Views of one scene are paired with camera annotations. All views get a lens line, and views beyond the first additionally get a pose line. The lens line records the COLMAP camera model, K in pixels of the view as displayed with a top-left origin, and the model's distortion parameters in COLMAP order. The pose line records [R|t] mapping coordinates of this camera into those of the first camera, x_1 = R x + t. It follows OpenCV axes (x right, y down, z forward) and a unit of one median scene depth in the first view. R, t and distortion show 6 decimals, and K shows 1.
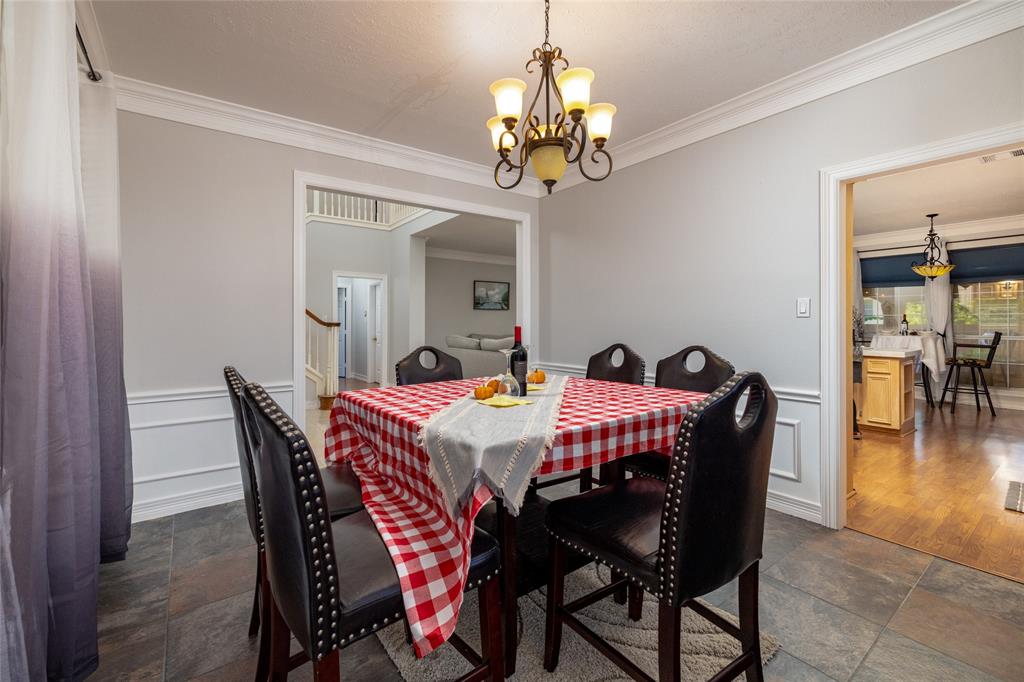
lens RADIAL K [[419.0, 0, 528.1], [0, 419.0, 321.7], [0, 0, 1]] dist [0.000565, 0.000164]
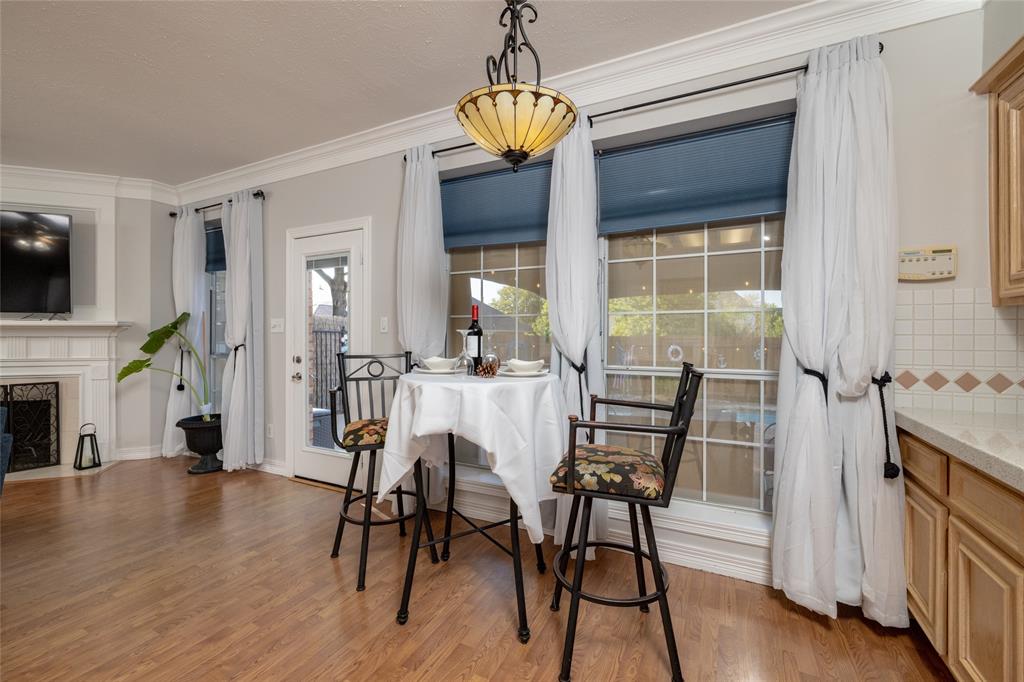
lens RADIAL K [[434.1, 0, 520.4], [0, 434.1, 336.1], [0, 0, 1]] dist [-0.000659, -0.000074]
pose [[0.892238, -0.001038, 0.451564, 0.808372], [-0.003039, 0.999961, 0.008303, 0.001924], [-0.451555, -0.008780, 0.892200, 0.722322]]
